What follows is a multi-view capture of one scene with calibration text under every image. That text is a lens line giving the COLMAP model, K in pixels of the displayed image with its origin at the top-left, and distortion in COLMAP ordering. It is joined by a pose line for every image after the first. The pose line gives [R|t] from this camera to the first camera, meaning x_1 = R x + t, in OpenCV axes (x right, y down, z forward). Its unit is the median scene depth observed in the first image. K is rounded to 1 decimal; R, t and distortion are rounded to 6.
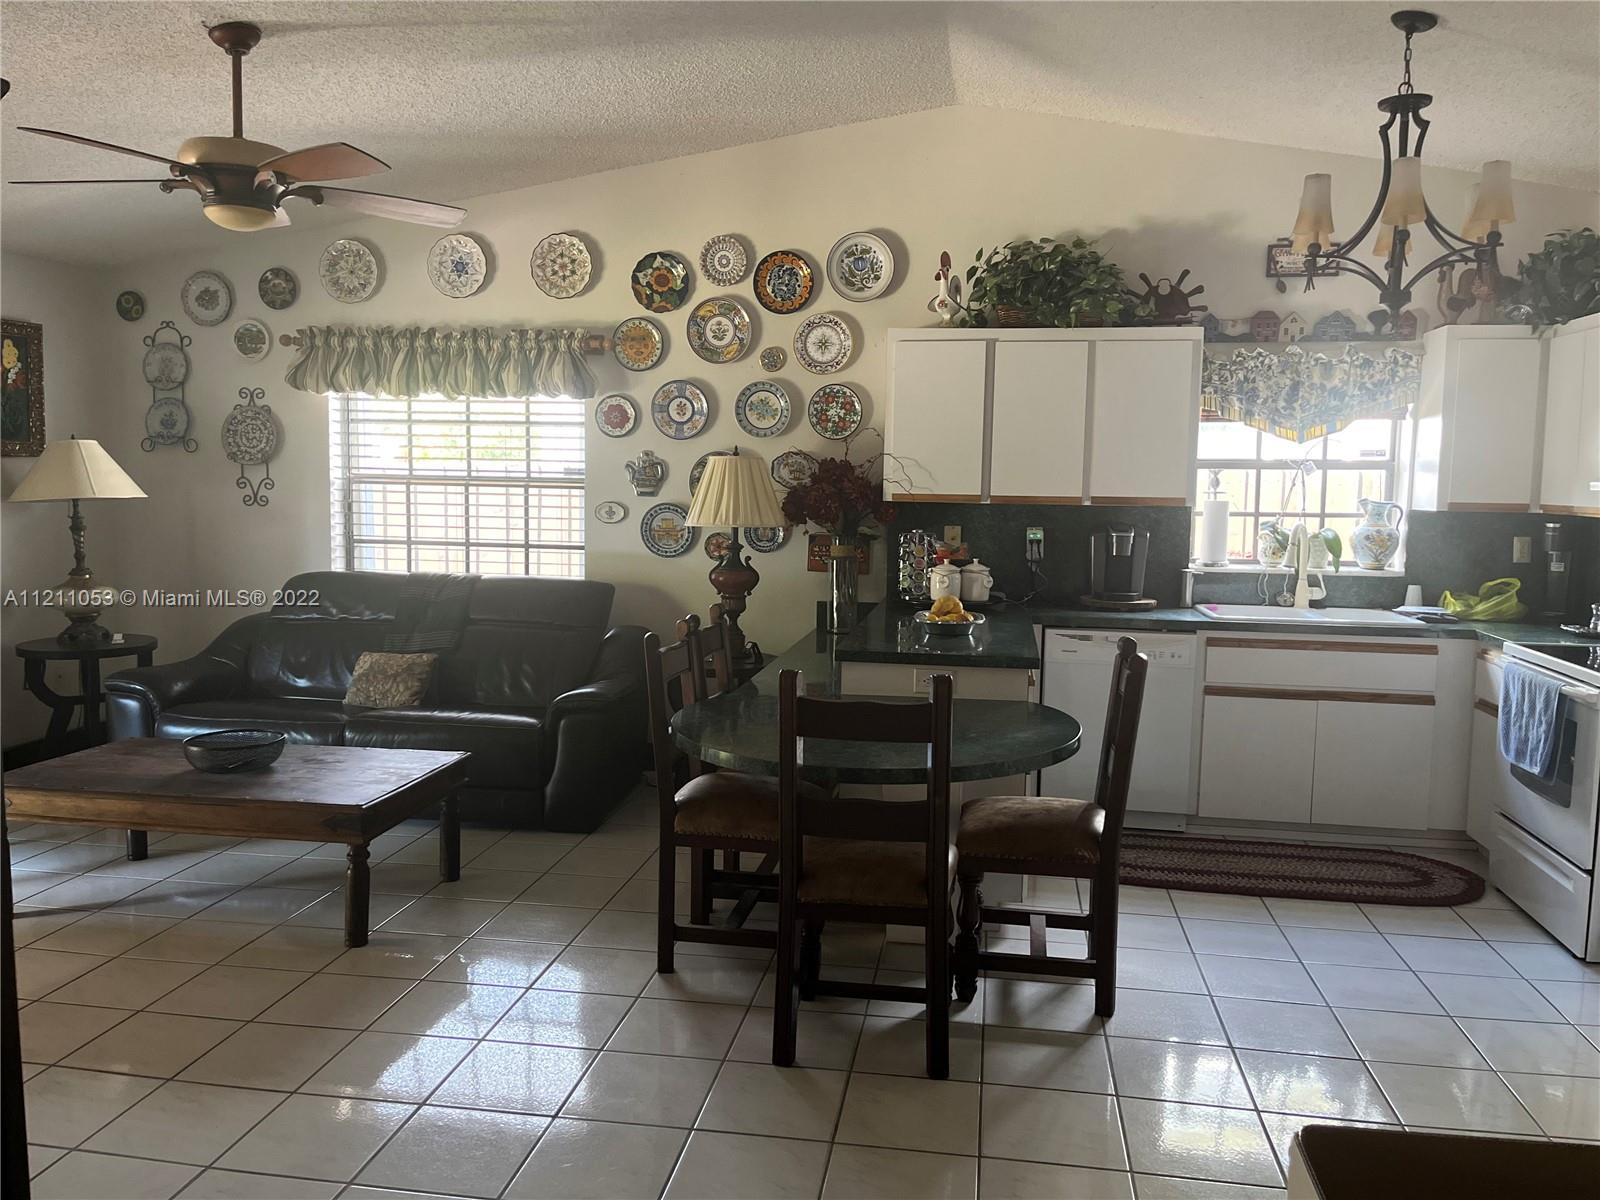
lens RADIAL K [[1196.7, 0, 799.7], [0, 1196.7, 588.3], [0, 0, 1]] dist [0.085779, -0.092176]
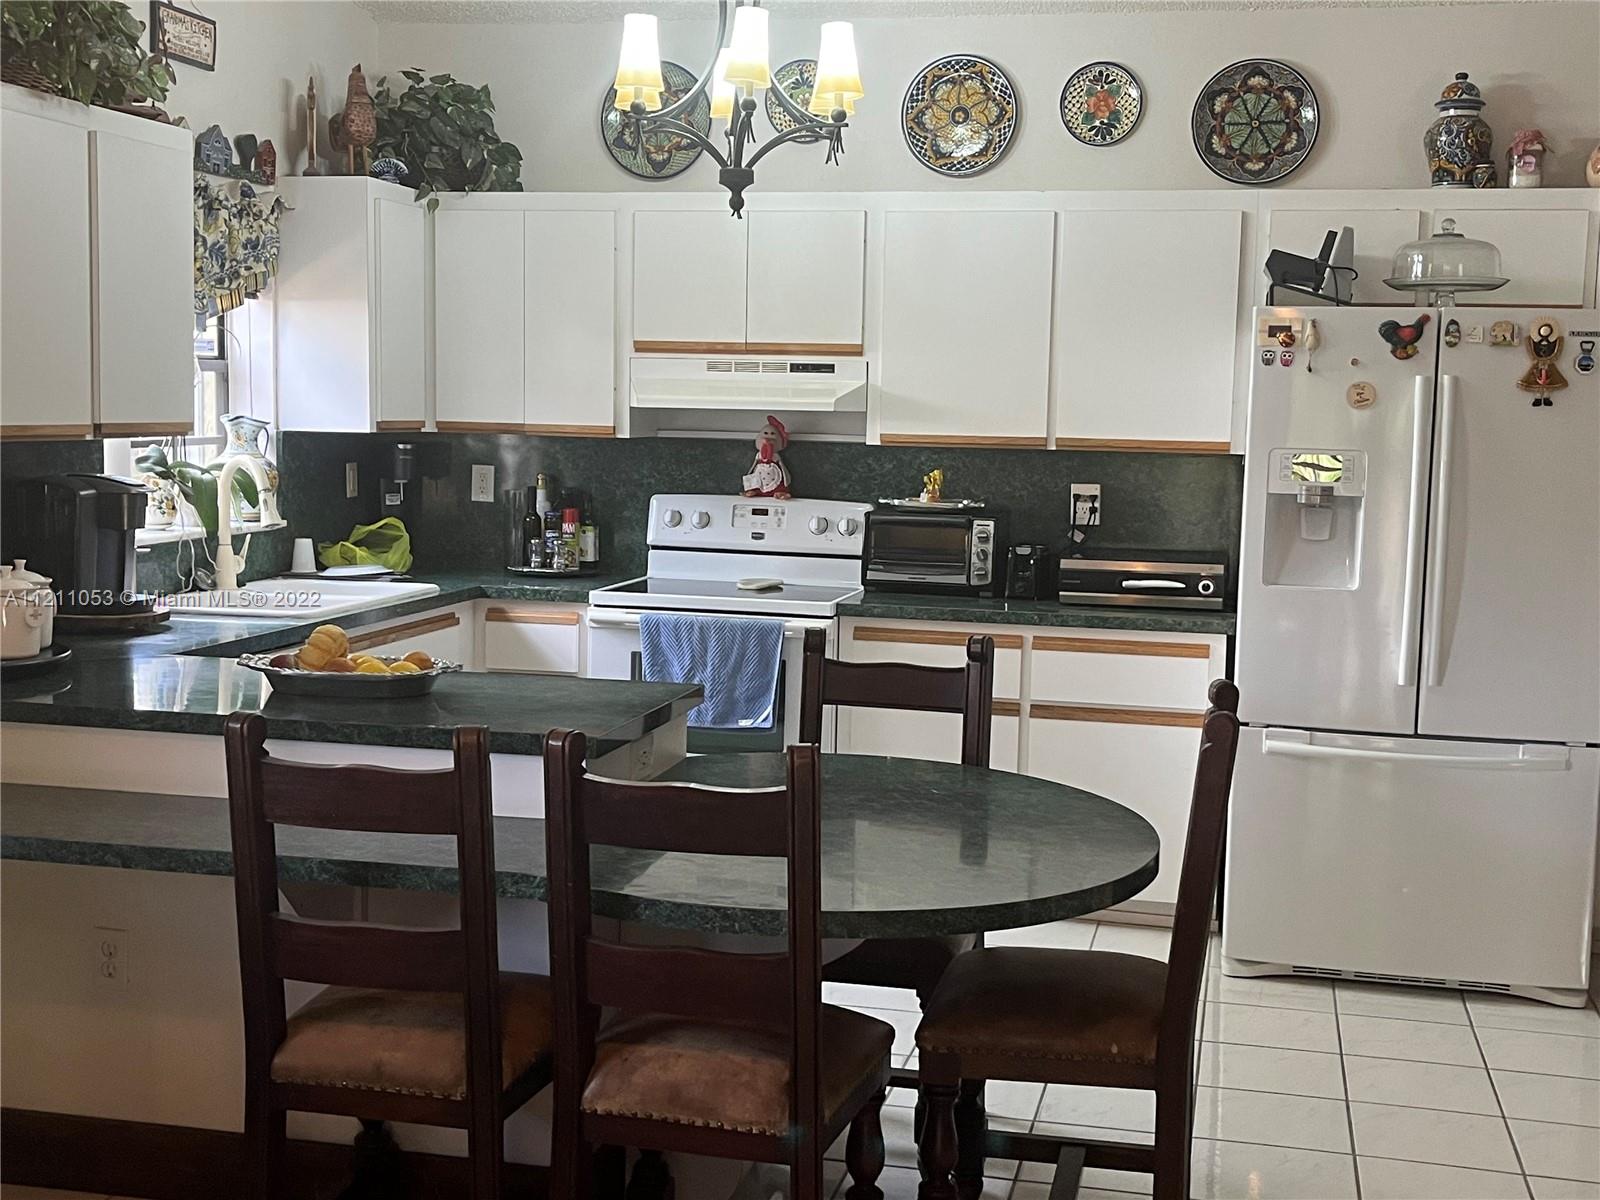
lens RADIAL K [[1942.1, 0, 800.0], [0, 1942.1, 600.0], [0, 0, 1]] dist [0.031912, -0.040159]
pose [[0.070720, -0.115280, 0.990812, -0.299816], [0.069624, 0.991447, 0.110384, -0.036051], [-0.995063, 0.061178, 0.078142, 0.318217]]
